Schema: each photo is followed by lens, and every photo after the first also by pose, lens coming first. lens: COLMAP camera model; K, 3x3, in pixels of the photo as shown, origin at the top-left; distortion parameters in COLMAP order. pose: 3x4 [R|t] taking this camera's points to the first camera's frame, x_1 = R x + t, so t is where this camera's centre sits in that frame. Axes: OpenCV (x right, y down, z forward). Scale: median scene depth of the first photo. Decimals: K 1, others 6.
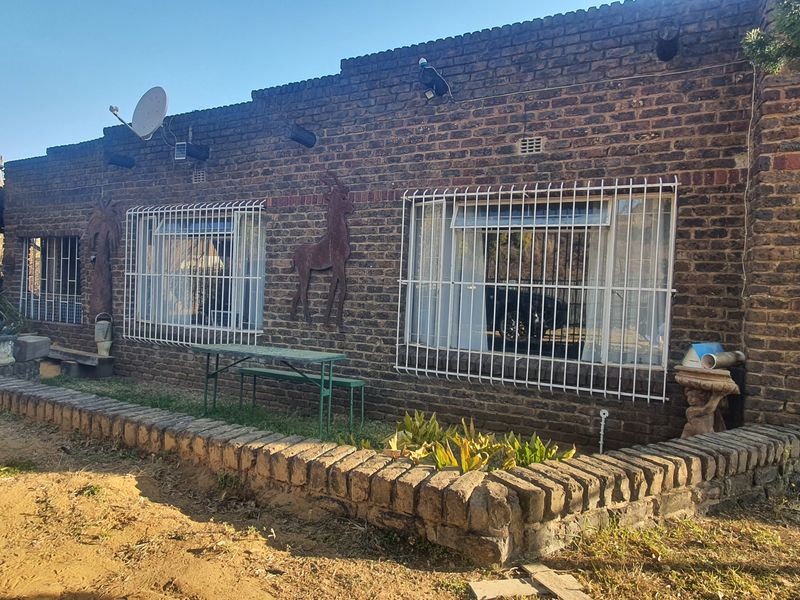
lens RADIAL K [[501.4, 0, 395.0], [0, 501.4, 303.4], [0, 0, 1]] dist [0.009714, -0.012811]
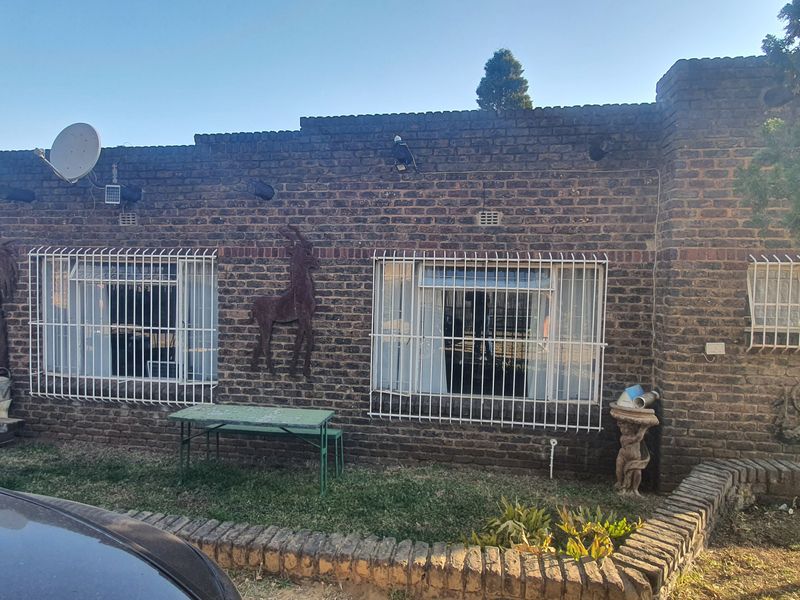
lens RADIAL K [[501.4, 0, 384.4], [0, 501.4, 300.9], [0, 0, 1]] dist [0.009714, -0.012811]
pose [[0.953083, -0.036421, 0.300510, -0.306555], [0.027287, 0.999031, 0.034537, -0.164886], [-0.301477, -0.024717, 0.953153, -0.038672]]
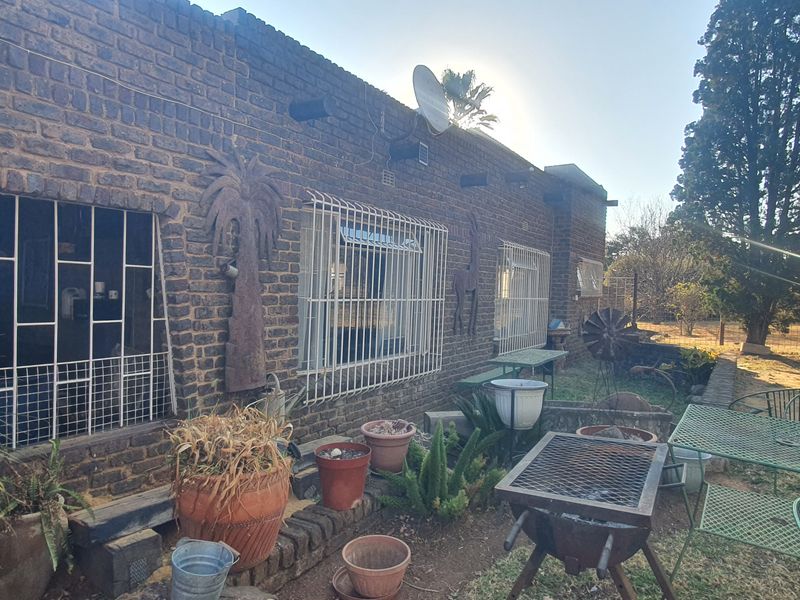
lens RADIAL K [[501.4, 0, 401.4], [0, 501.4, 298.5], [0, 0, 1]] dist [0.009714, -0.012811]
pose [[0.108114, -0.058557, 0.992412, -1.659248], [-0.003531, 0.998235, 0.059285, -0.143810], [-0.994132, -0.009914, 0.107716, 1.219525]]
